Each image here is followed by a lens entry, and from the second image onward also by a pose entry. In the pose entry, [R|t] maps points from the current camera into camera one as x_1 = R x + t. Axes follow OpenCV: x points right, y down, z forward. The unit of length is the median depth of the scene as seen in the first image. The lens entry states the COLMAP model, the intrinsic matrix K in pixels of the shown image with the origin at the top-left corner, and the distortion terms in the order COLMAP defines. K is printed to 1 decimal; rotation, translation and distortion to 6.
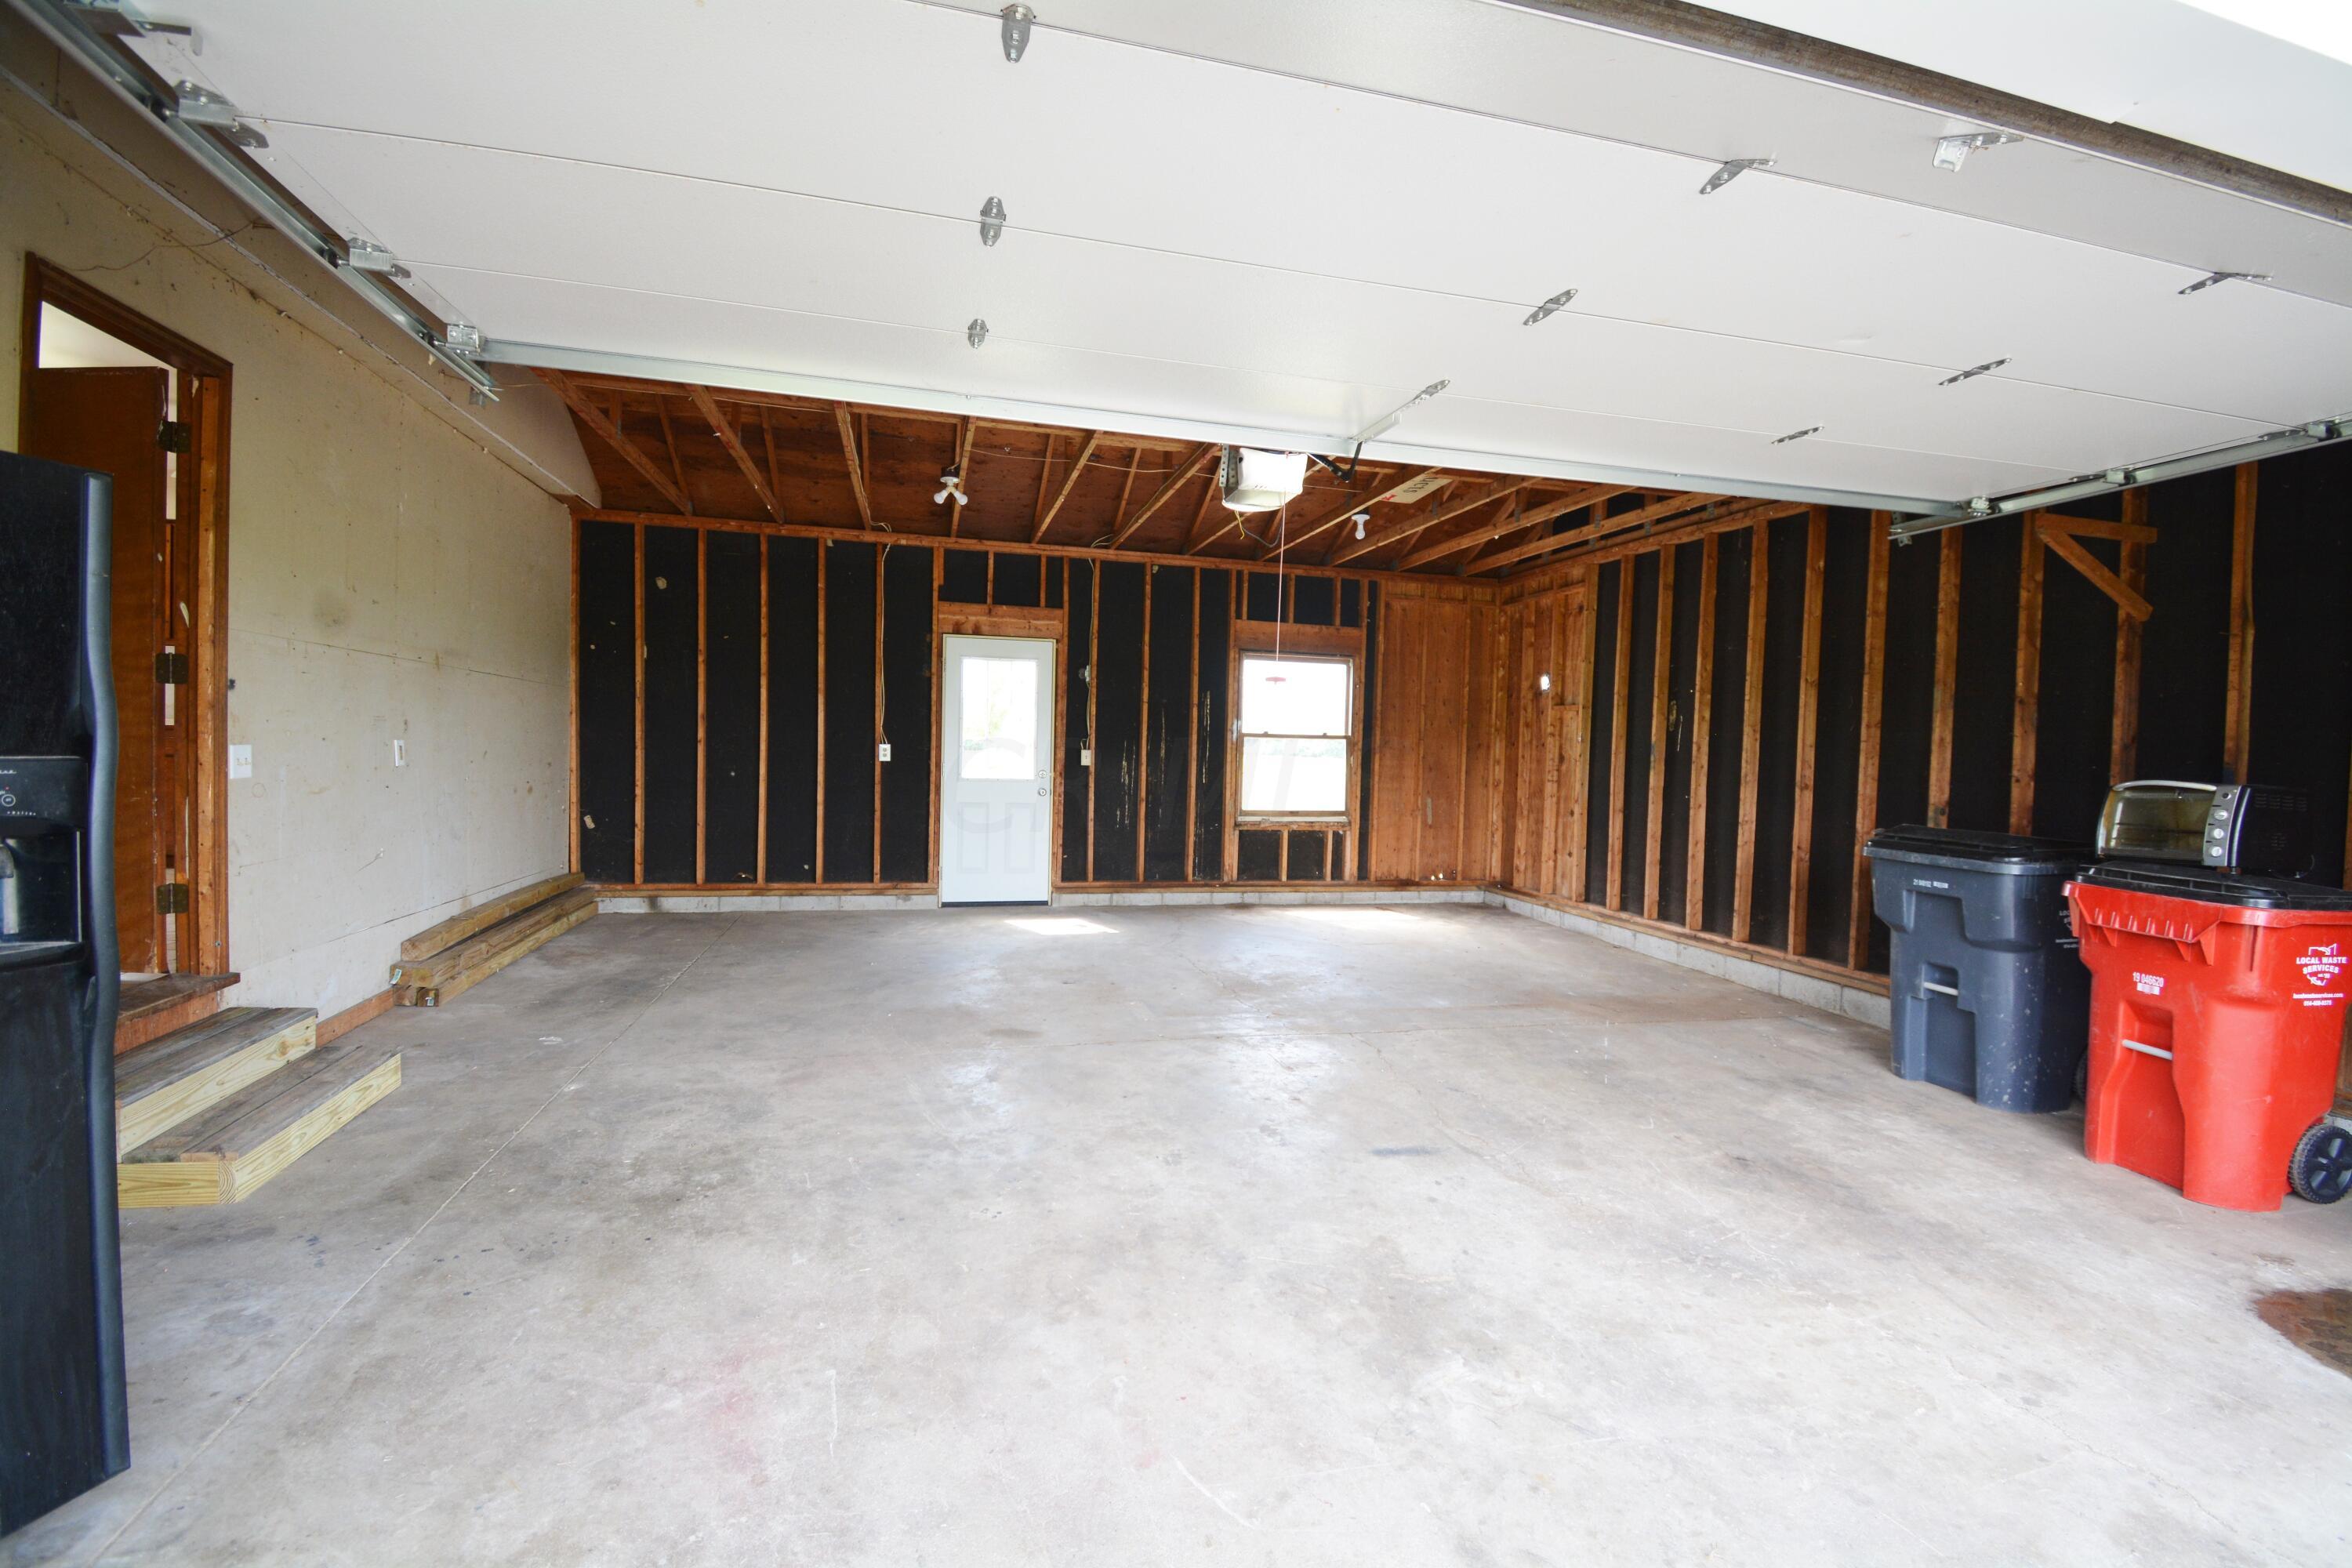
lens RADIAL K [[1033.6, 0, 1189.1], [0, 1033.6, 771.7], [0, 0, 1]] dist [0.007355, -0.013851]
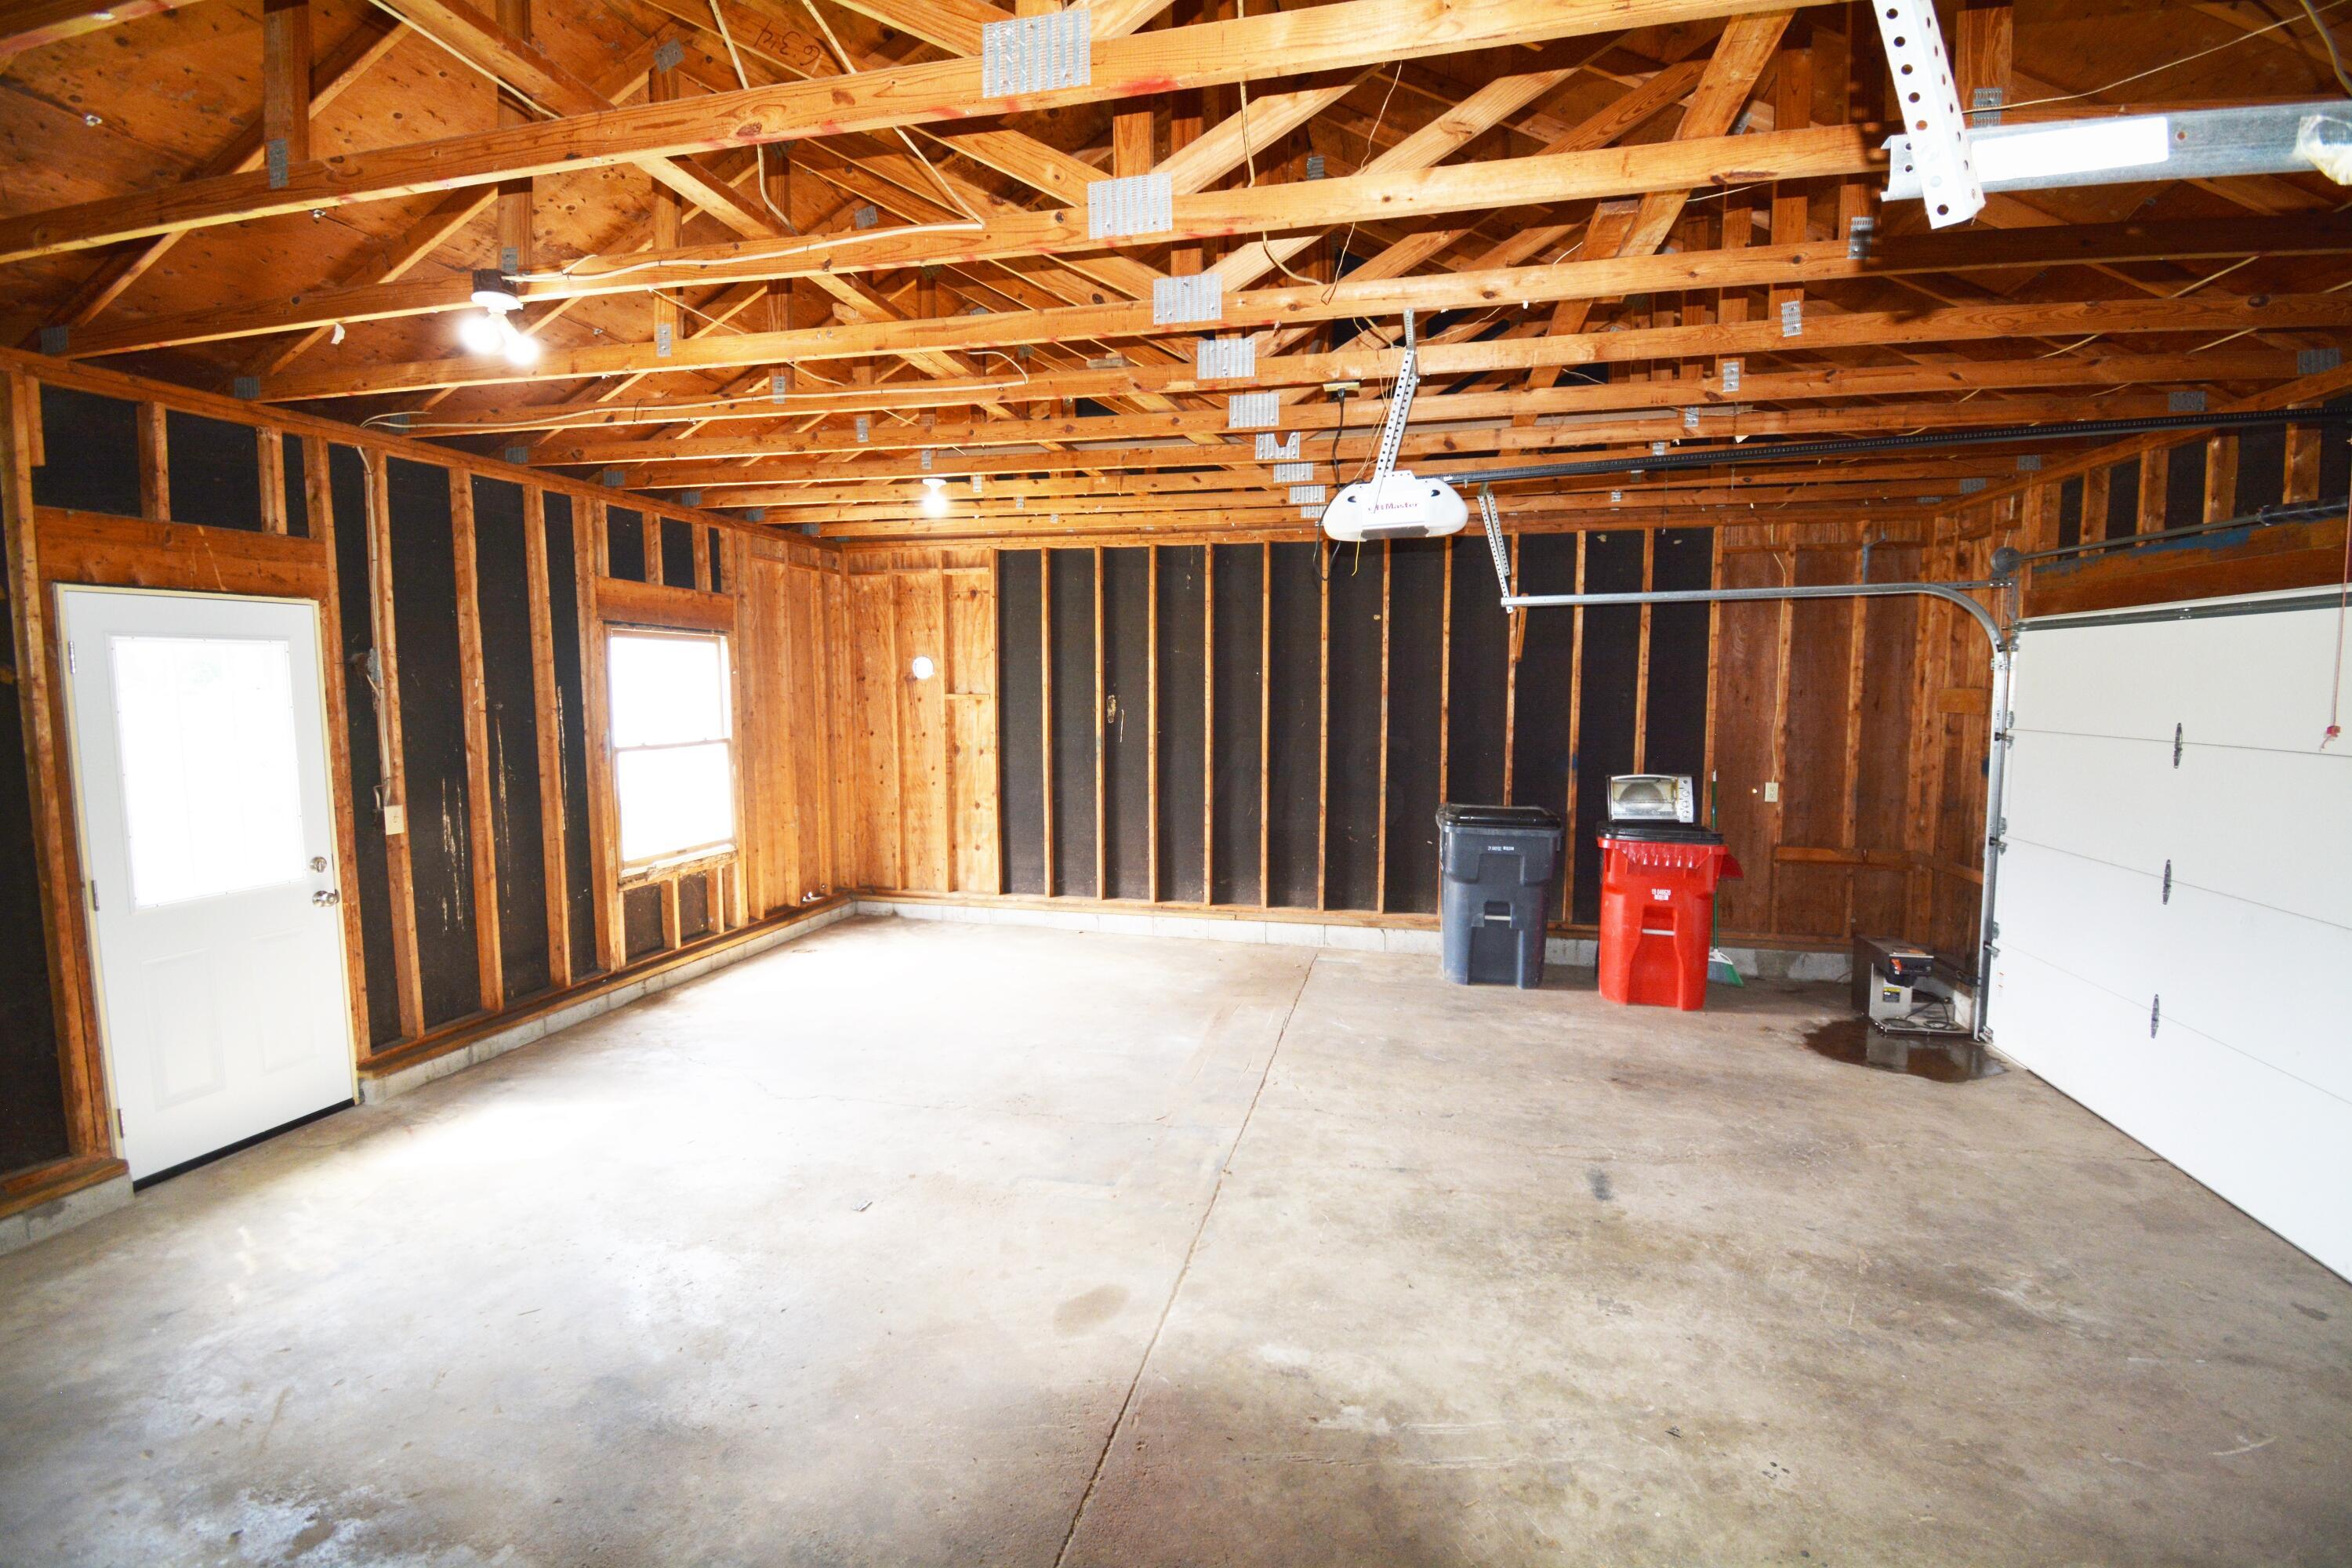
lens RADIAL K [[1033.6, 0, 1183.3], [0, 1033.6, 776.8], [0, 0, 1]] dist [0.007355, -0.013851]
pose [[0.464291, -0.107552, 0.879128, -0.610559], [0.031305, 0.993972, 0.105069, -0.128366], [-0.885129, -0.021261, 0.464859, 0.593607]]
